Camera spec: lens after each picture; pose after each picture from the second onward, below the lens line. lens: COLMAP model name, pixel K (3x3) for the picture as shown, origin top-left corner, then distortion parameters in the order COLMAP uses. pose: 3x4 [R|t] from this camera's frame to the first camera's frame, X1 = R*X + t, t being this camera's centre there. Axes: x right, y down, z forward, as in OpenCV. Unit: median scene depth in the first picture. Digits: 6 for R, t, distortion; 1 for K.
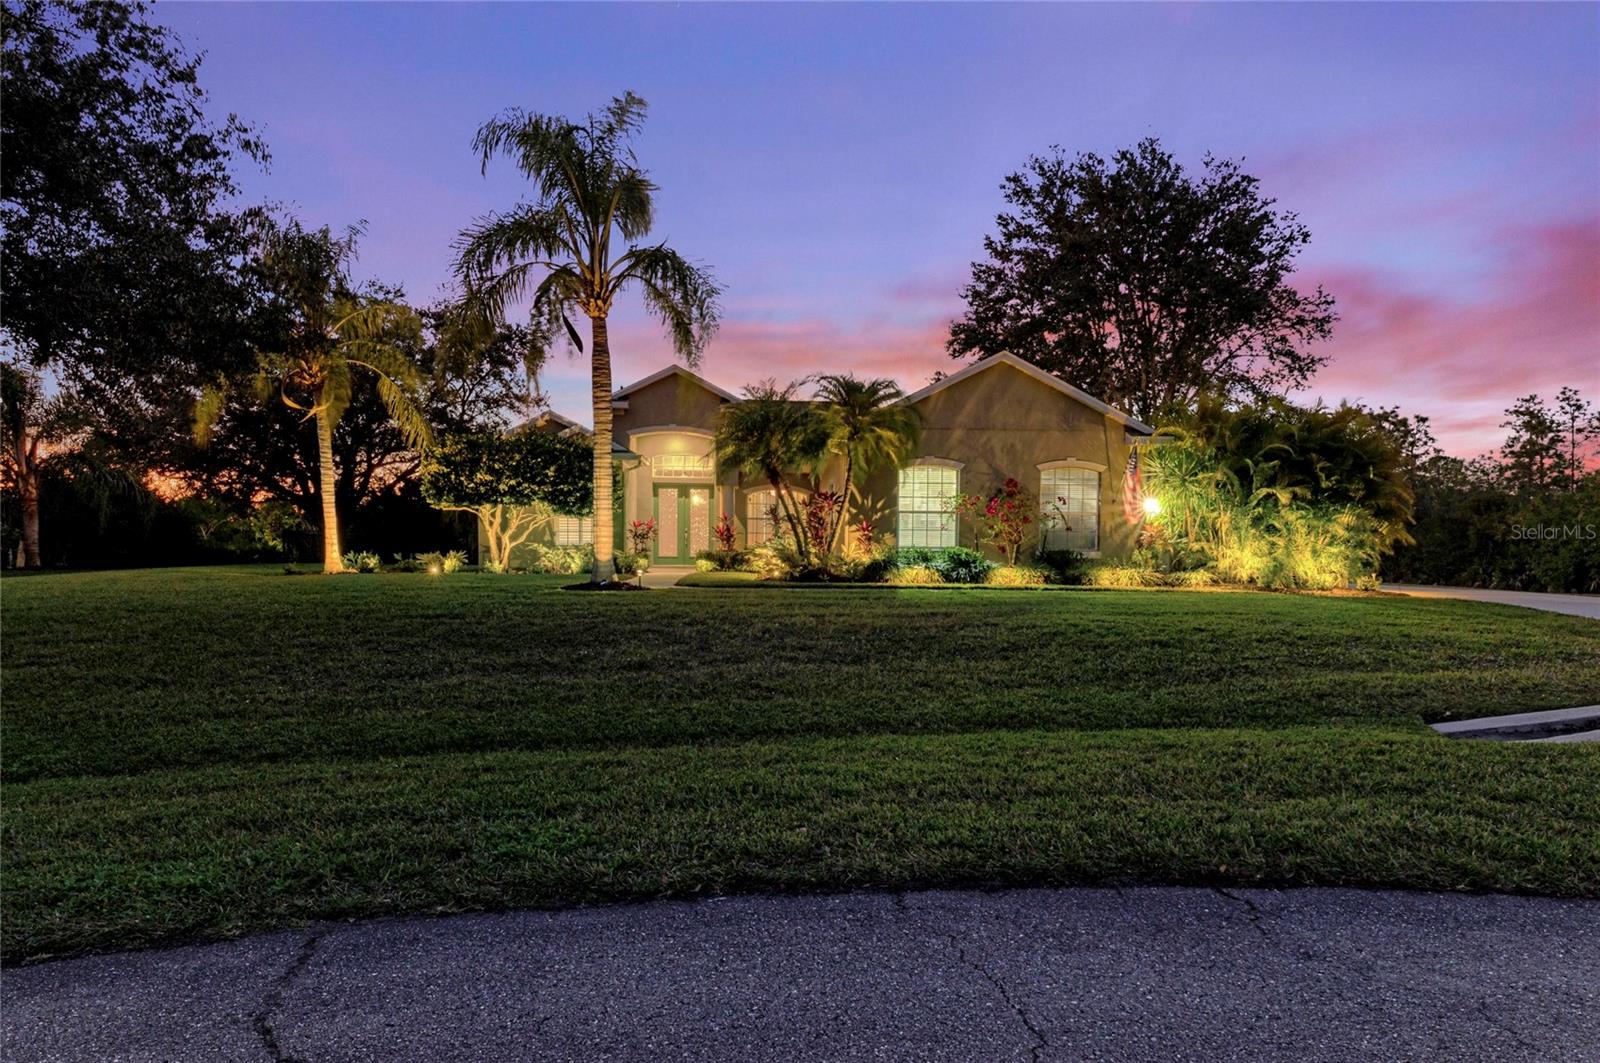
lens RADIAL K [[1081.4, 0, 800.0], [0, 1081.4, 531.5], [0, 0, 1]] dist [0.264426, 0.000220]
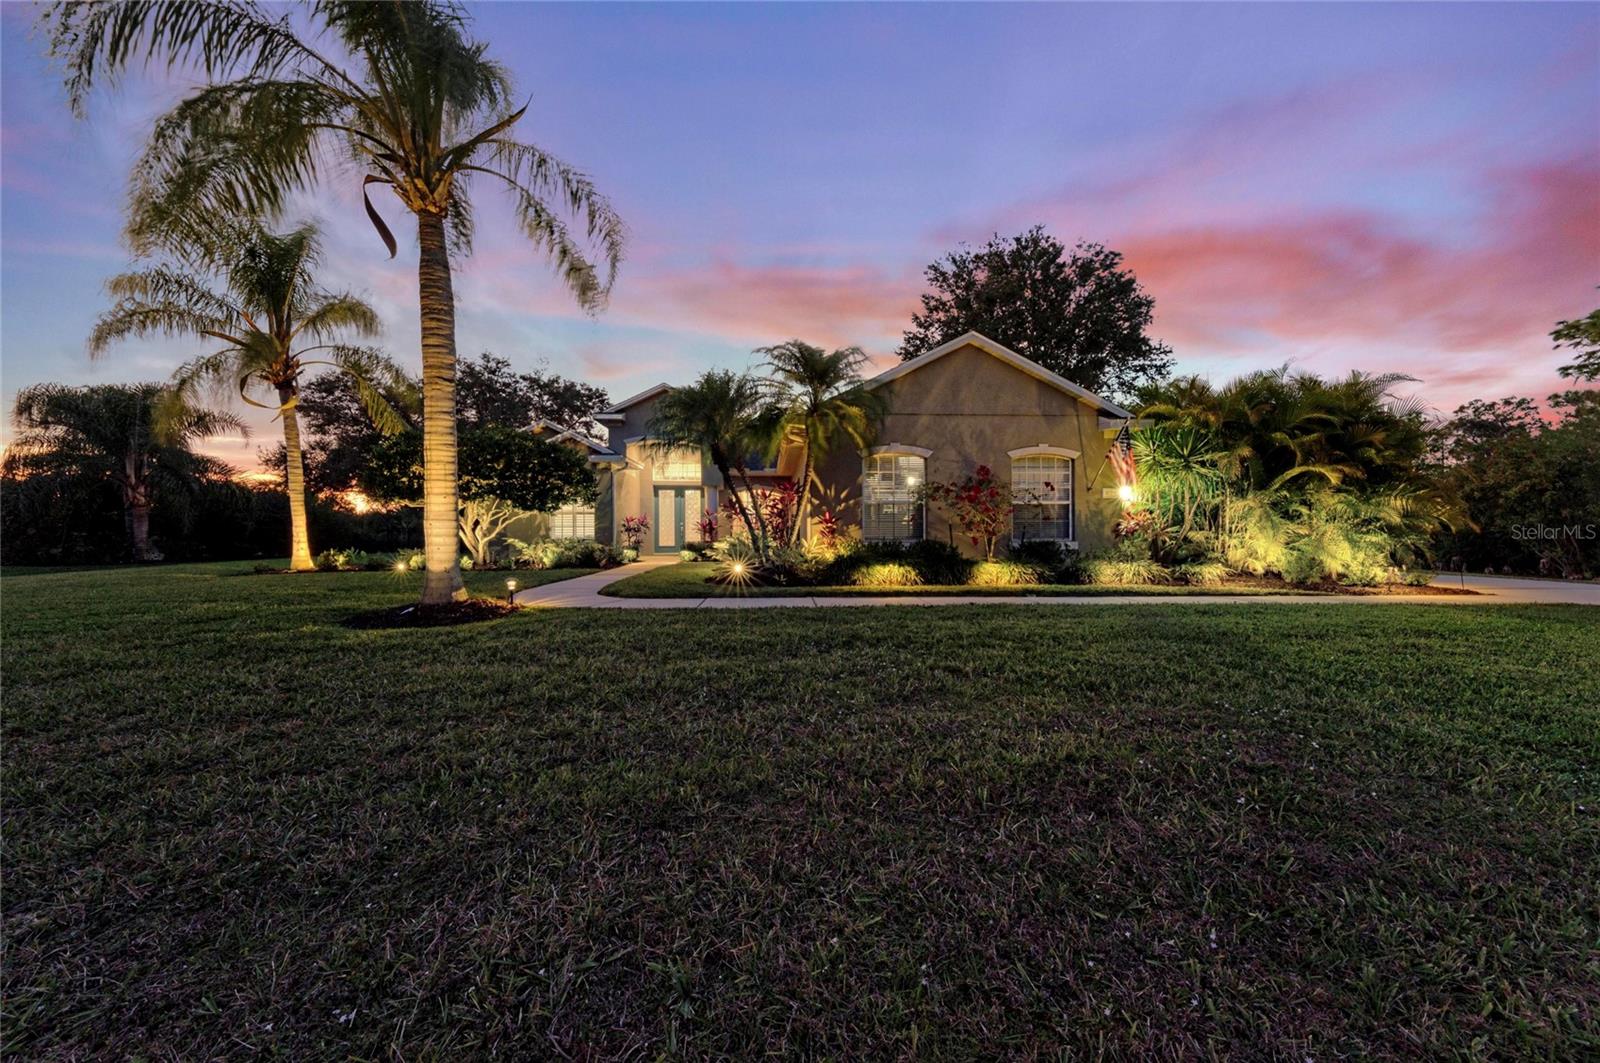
lens RADIAL K [[565.9, 0, 800.0], [0, 565.9, 531.5], [0, 0, 1]] dist [0.000485, 0.000002]
pose [[0.999930, -0.011156, 0.004064, 0.032280], [0.011104, 0.999856, 0.012799, 0.000197], [-0.004206, -0.012753, 0.999910, 0.491271]]
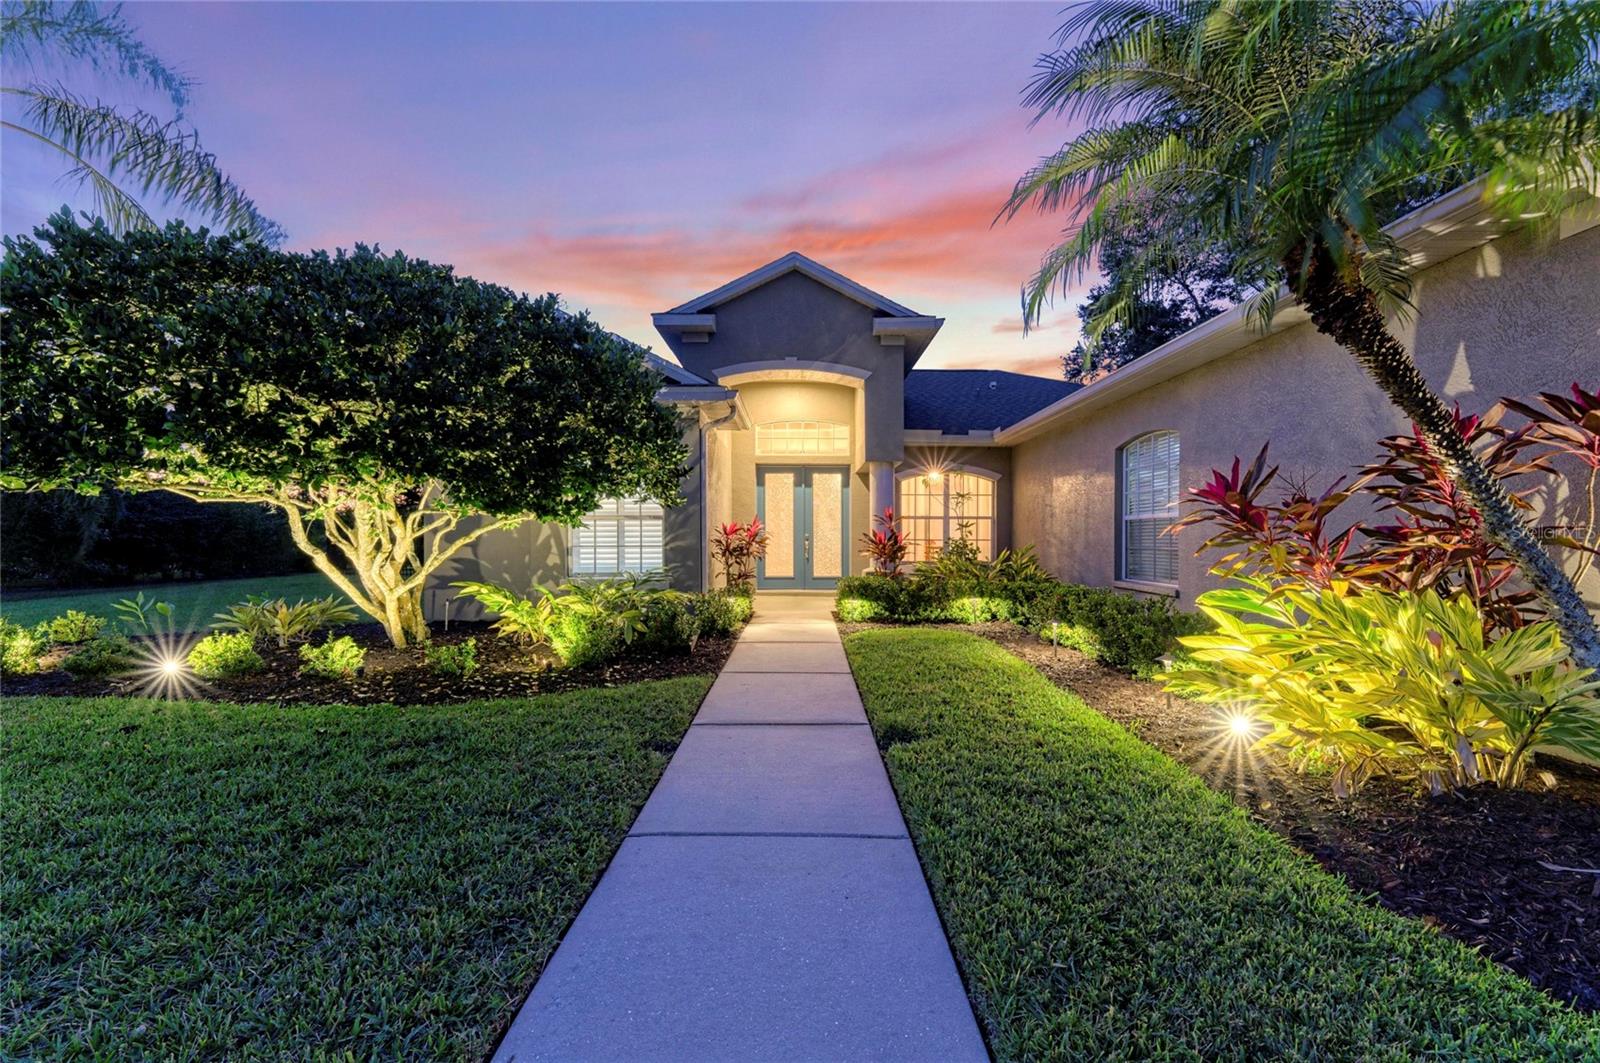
lens RADIAL K [[628.9, 0, 811.0], [0, 628.9, 536.3], [0, 0, 1]] dist [-0.045732, 0.026661]
pose [[0.998979, -0.007058, -0.044620, -0.114229], [0.007838, 0.999819, 0.017329, -0.010653], [0.044489, -0.017661, 0.998854, 0.828683]]
